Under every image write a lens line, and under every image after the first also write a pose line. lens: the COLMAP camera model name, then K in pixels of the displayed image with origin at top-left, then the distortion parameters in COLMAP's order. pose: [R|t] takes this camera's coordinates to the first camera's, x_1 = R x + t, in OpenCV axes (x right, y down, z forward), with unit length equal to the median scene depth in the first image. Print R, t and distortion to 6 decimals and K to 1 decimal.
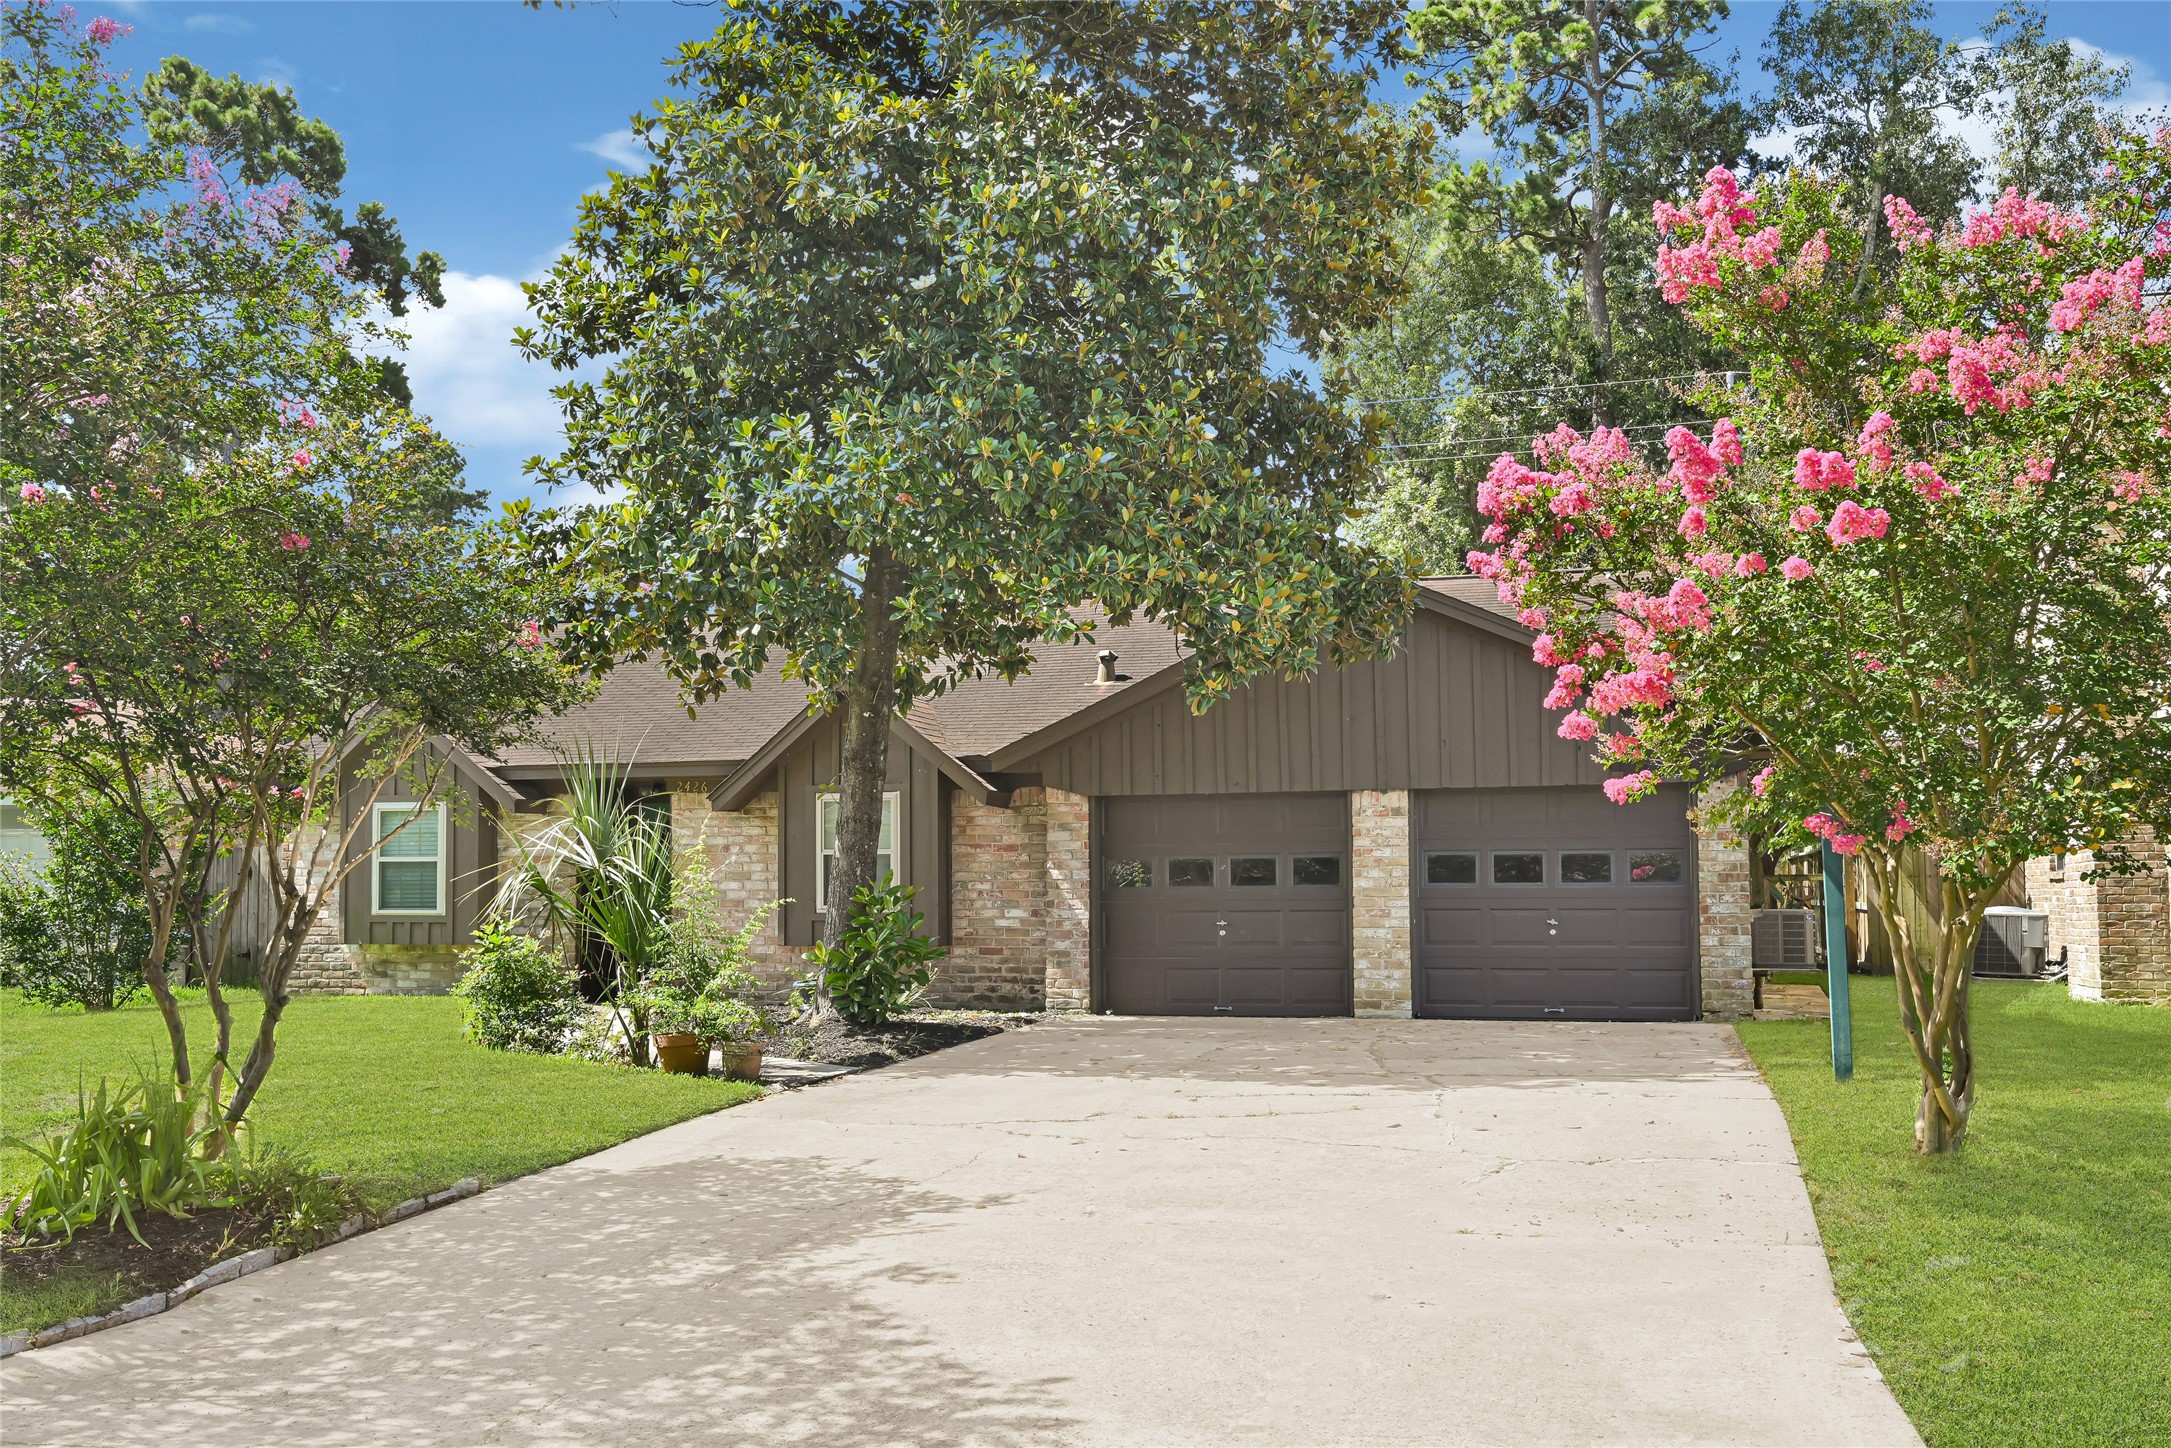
lens RADIAL K [[1883.1, 0, 1085.4], [0, 1883.1, 724.2], [0, 0, 1]] dist [0.011085, -0.005316]
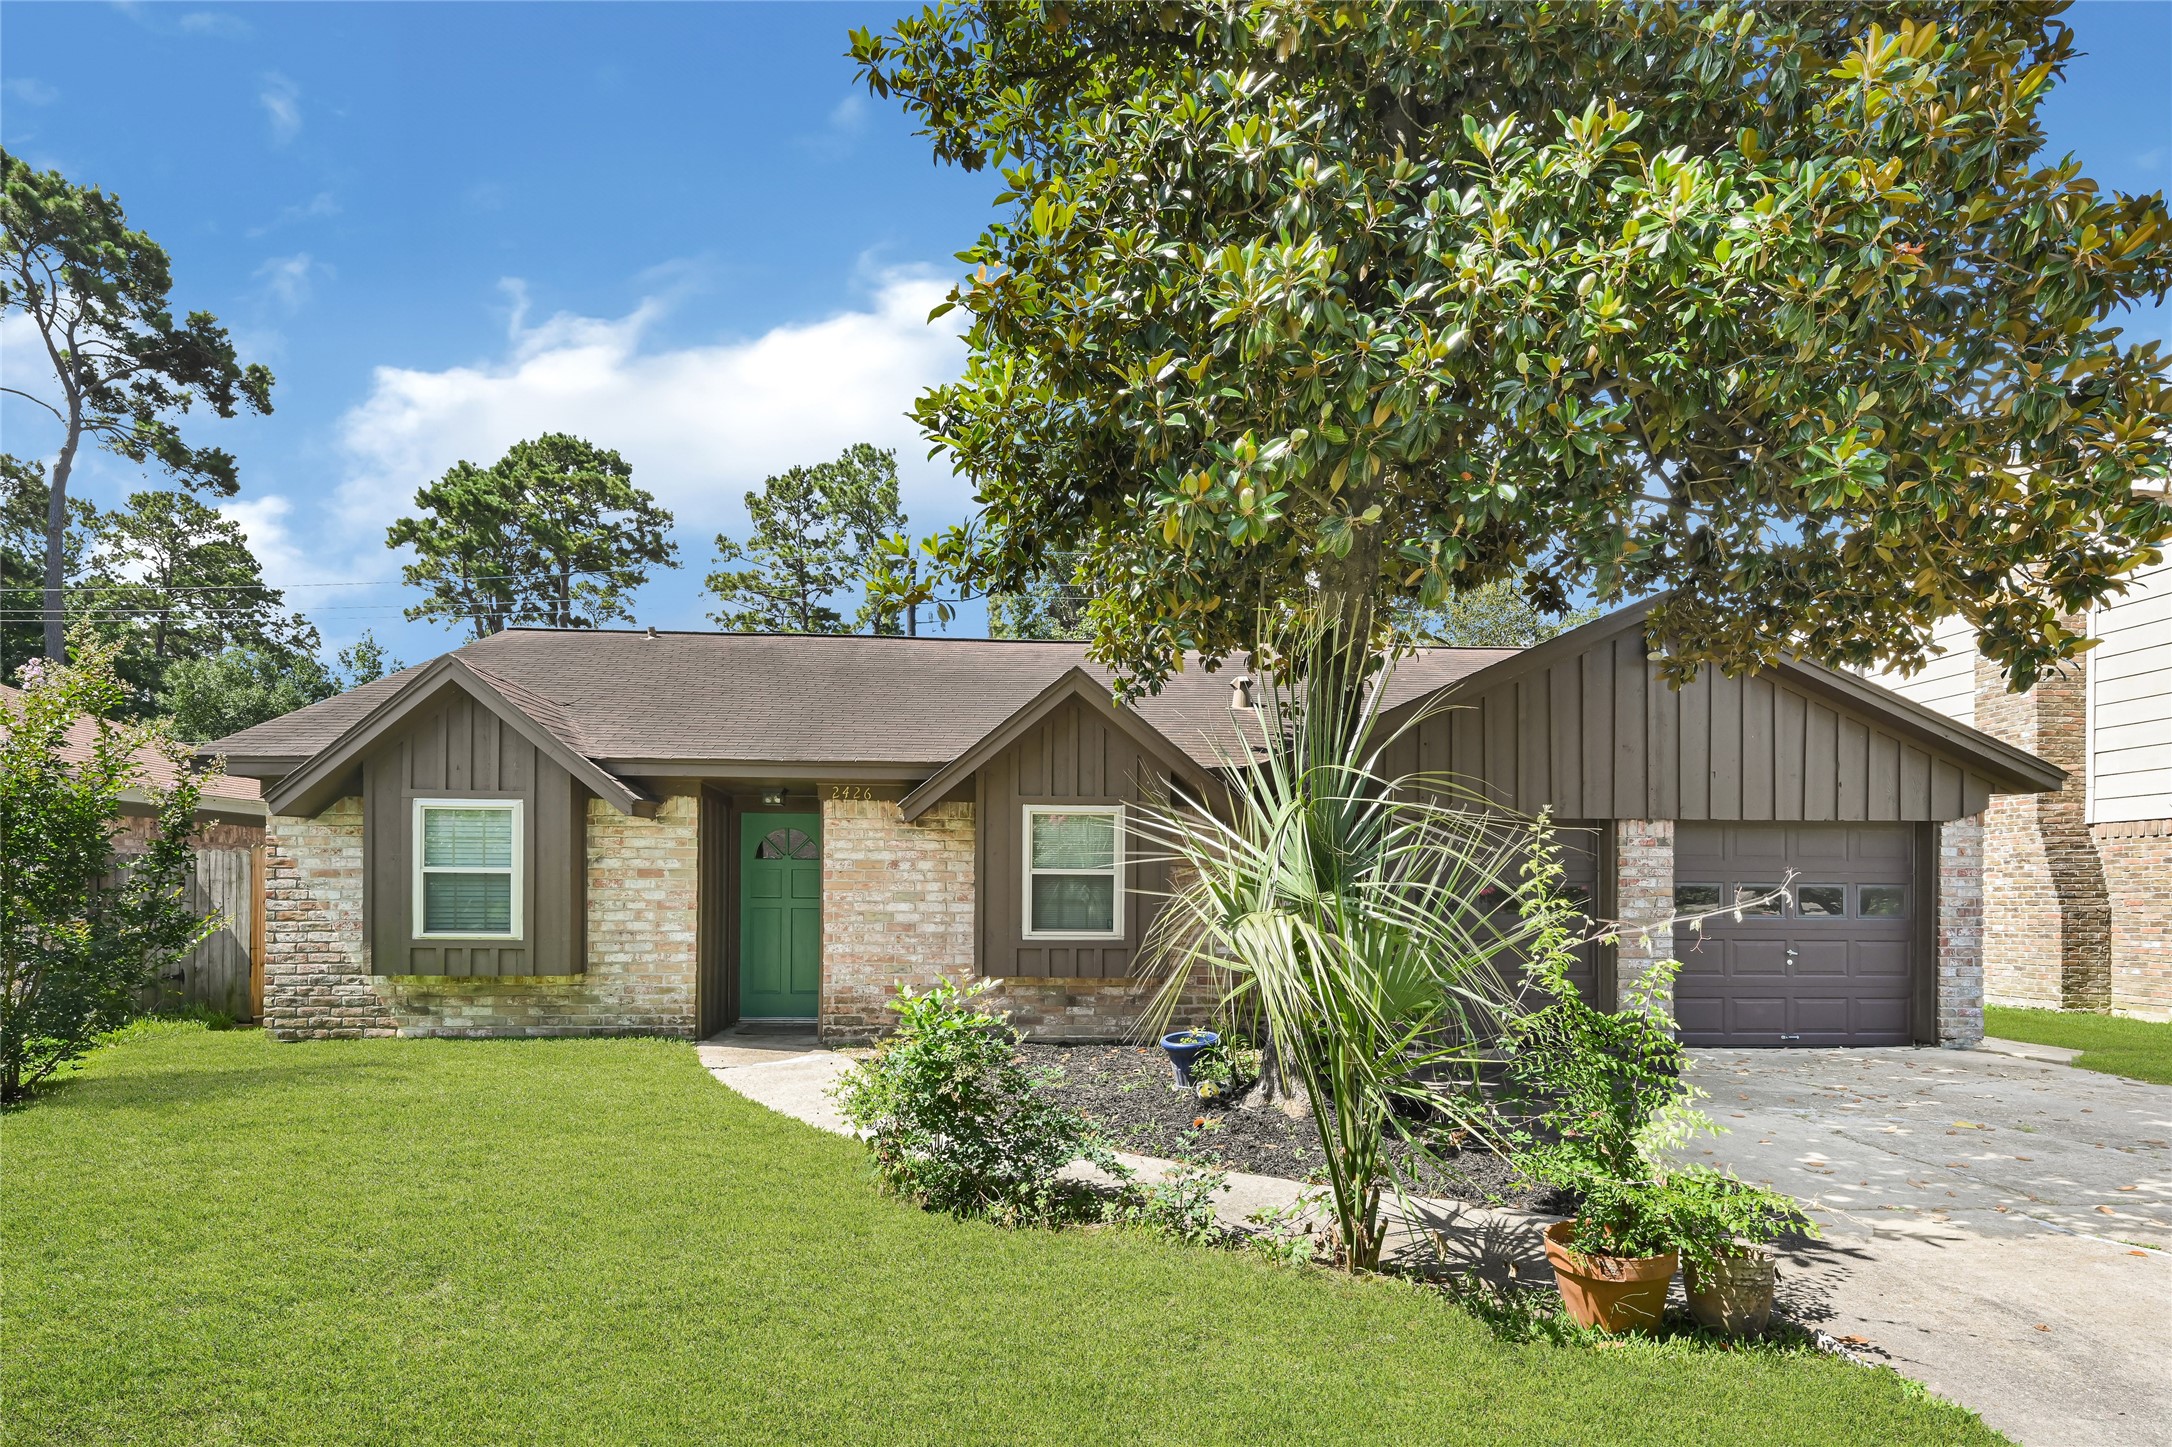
lens RADIAL K [[1116.0, 0, 1103.9], [0, 1116.0, 871.6], [0, 0, 1]] dist [-0.002391, 0.001436]
pose [[0.941624, 0.018989, 0.336131, -0.078732], [-0.040674, 0.997511, 0.057591, 0.010244], [-0.334201, -0.067901, 0.940053, 0.138933]]
